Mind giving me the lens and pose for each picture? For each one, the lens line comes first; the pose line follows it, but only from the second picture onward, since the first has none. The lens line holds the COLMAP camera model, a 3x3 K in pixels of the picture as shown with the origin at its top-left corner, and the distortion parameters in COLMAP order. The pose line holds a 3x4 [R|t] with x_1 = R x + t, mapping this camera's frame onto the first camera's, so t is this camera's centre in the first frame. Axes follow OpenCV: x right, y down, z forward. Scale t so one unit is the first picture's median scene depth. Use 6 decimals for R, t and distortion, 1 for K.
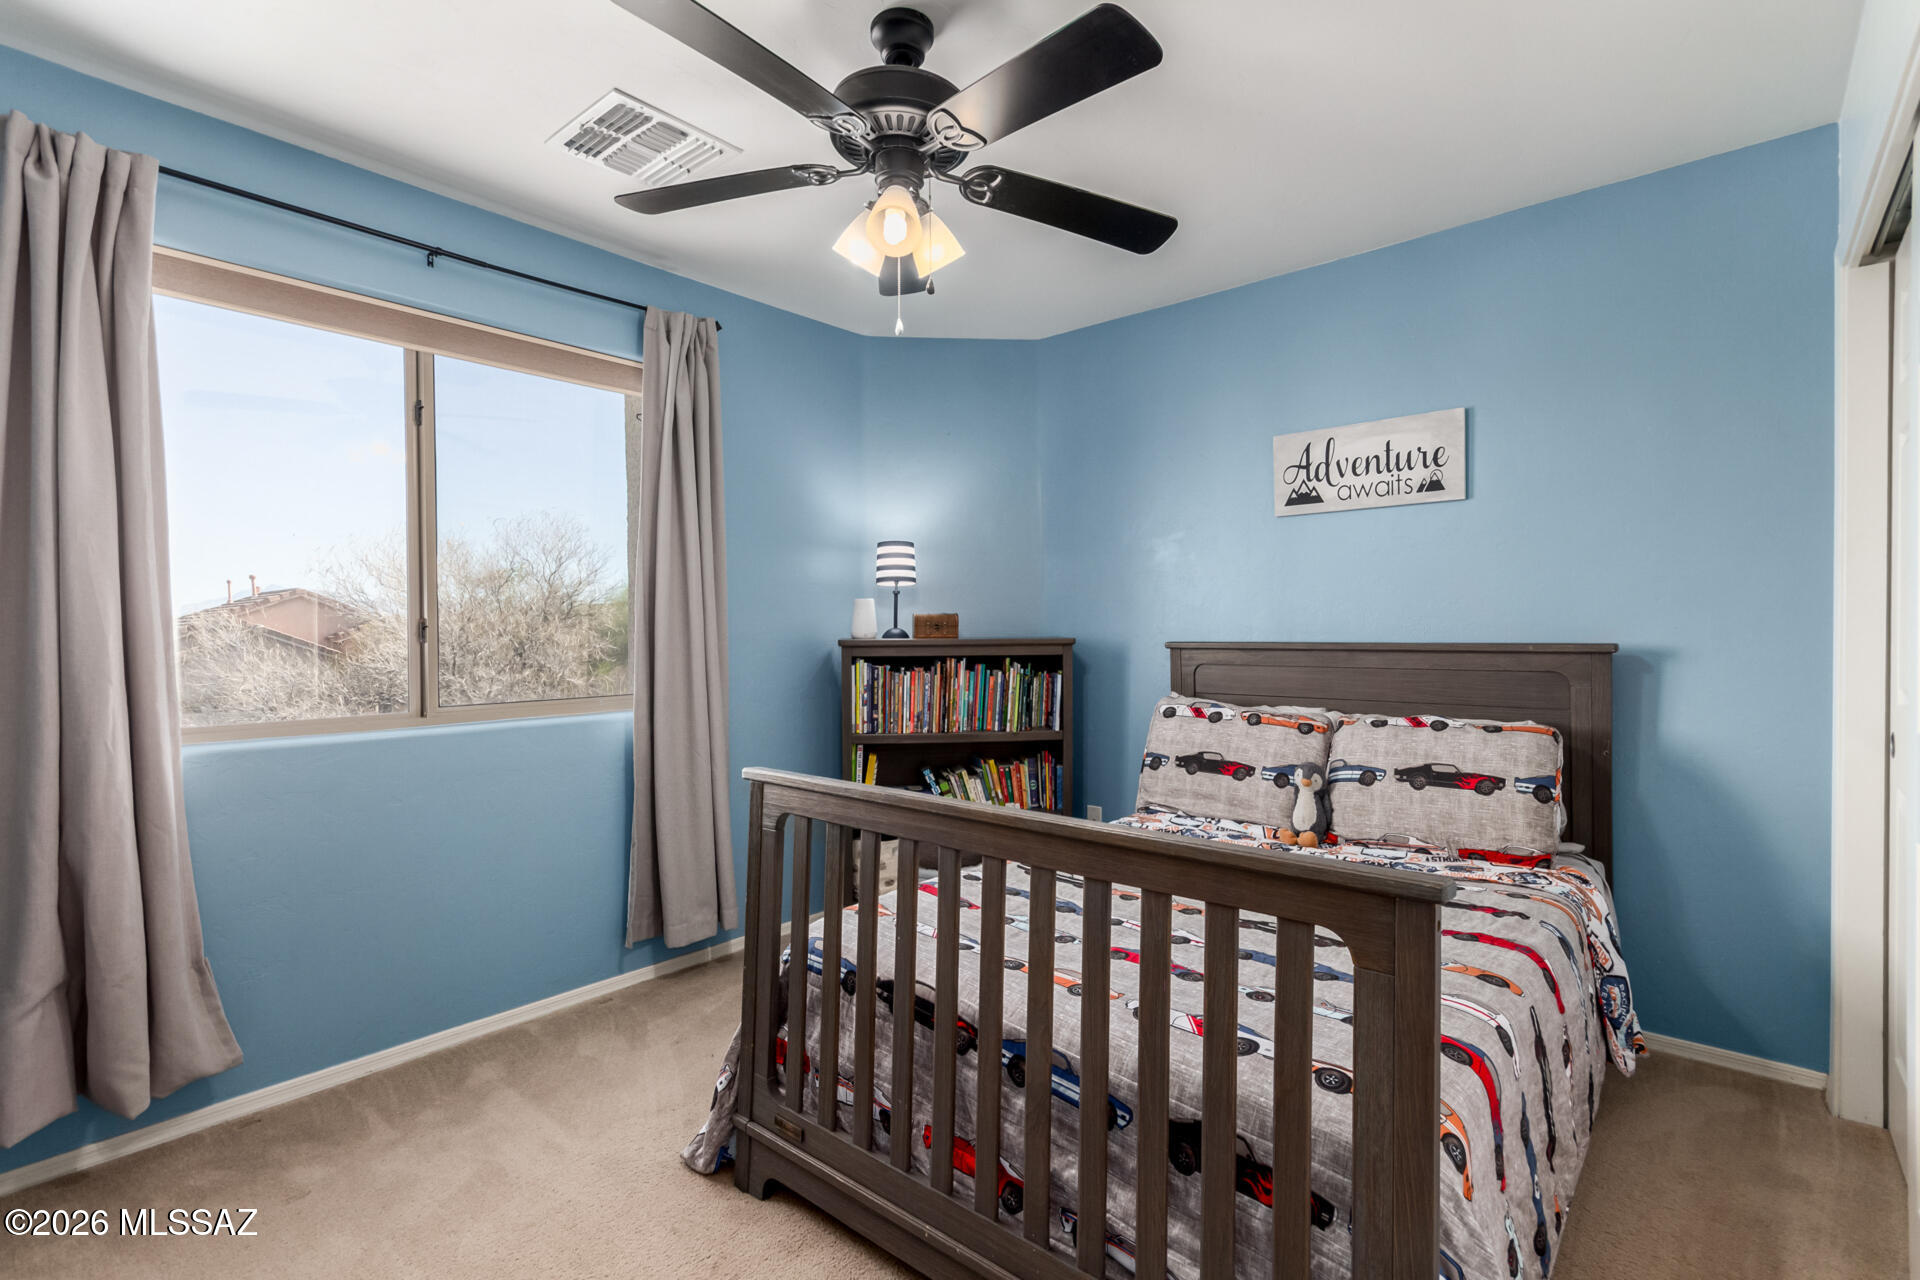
lens RADIAL K [[886.4, 0, 956.4], [0, 886.4, 634.3], [0, 0, 1]] dist [0.002577, 0.000312]
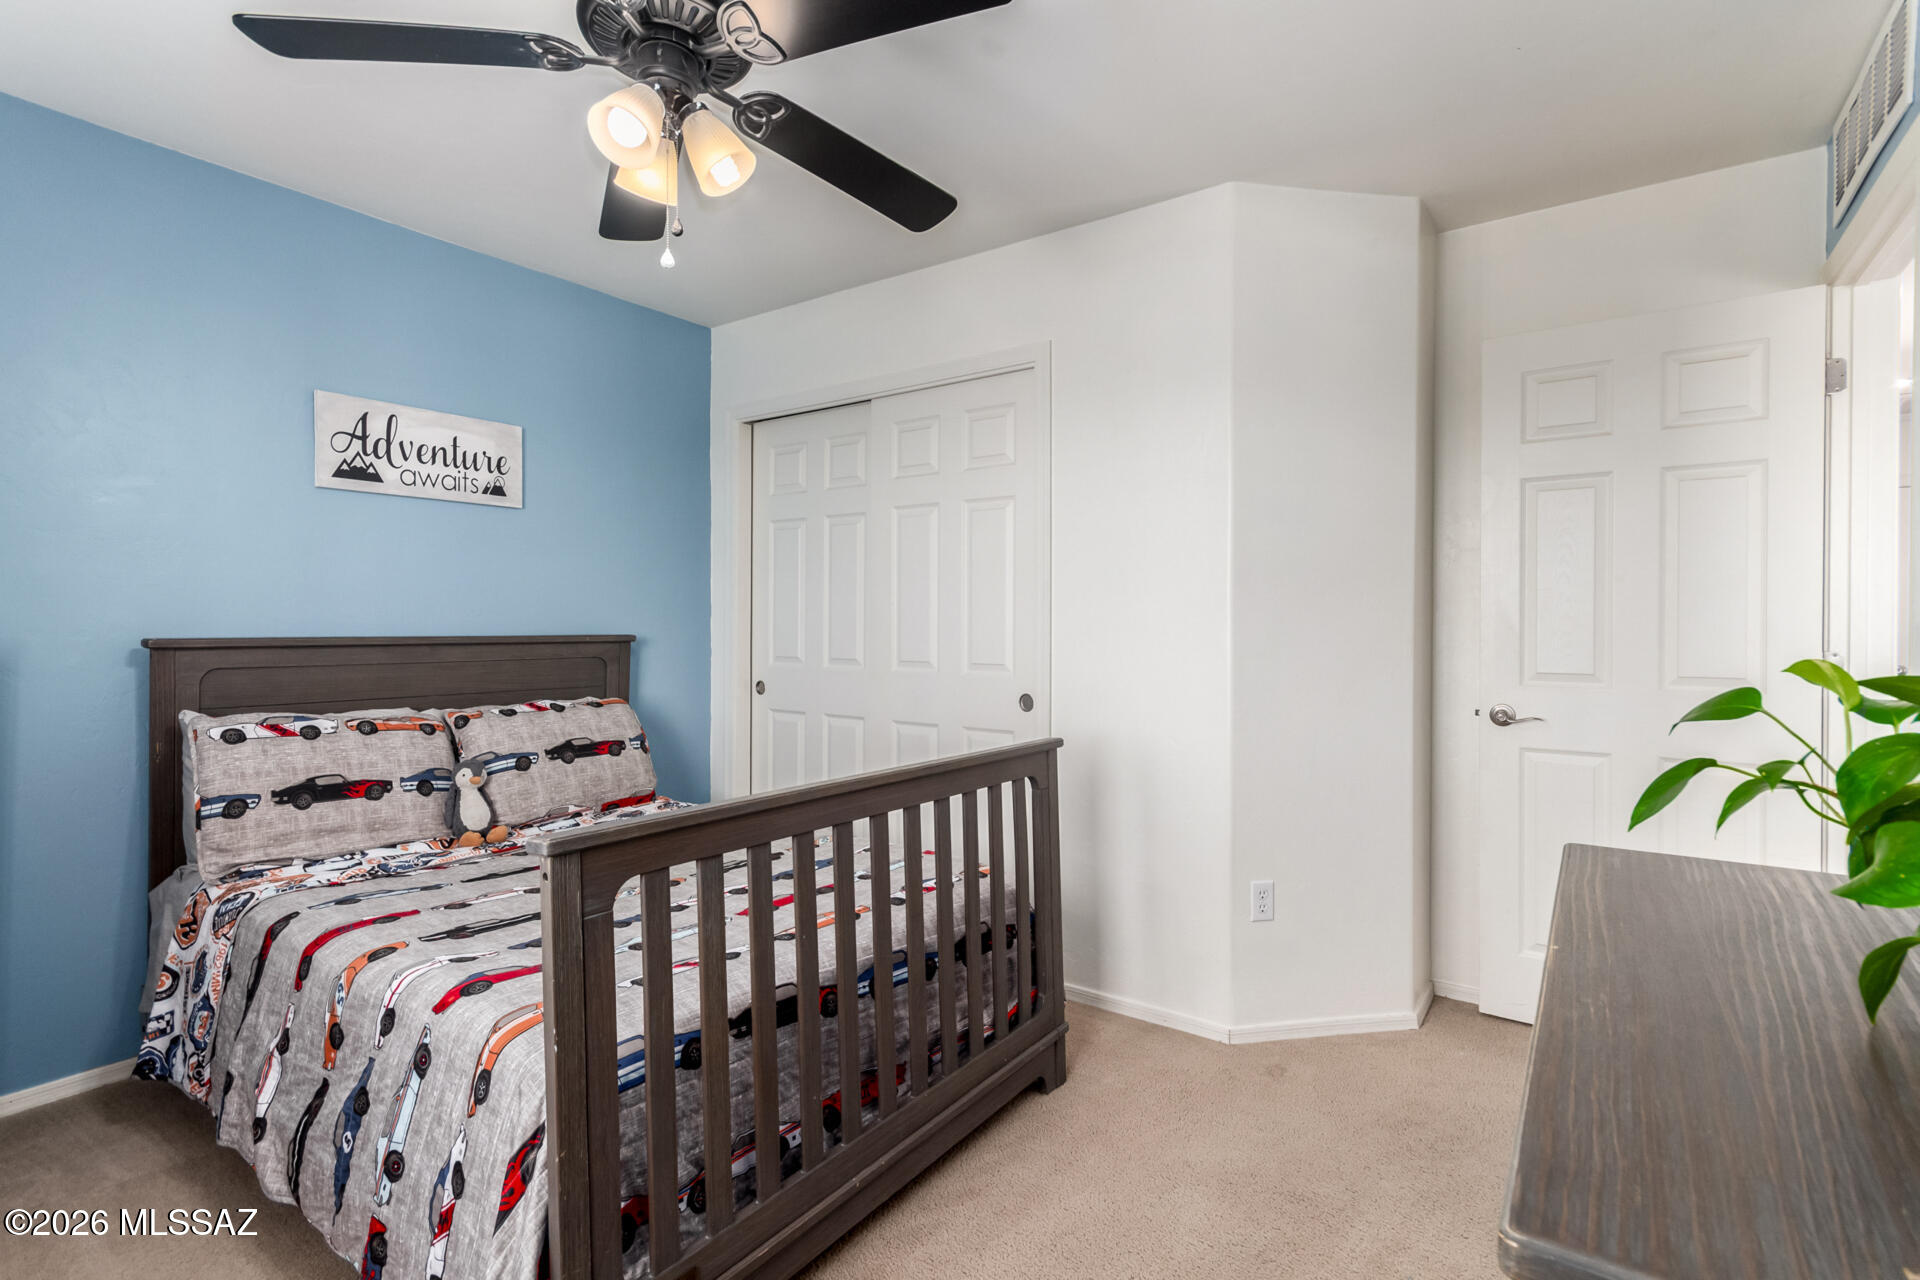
lens RADIAL K [[886.4, 0, 956.3], [0, 886.4, 645.7], [0, 0, 1]] dist [0.002577, 0.000312]
pose [[-0.085222, 0.000673, 0.996362, -0.557674], [0.021750, 0.999763, 0.001185, 0.029949], [-0.996125, 0.021772, -0.085217, 0.518377]]
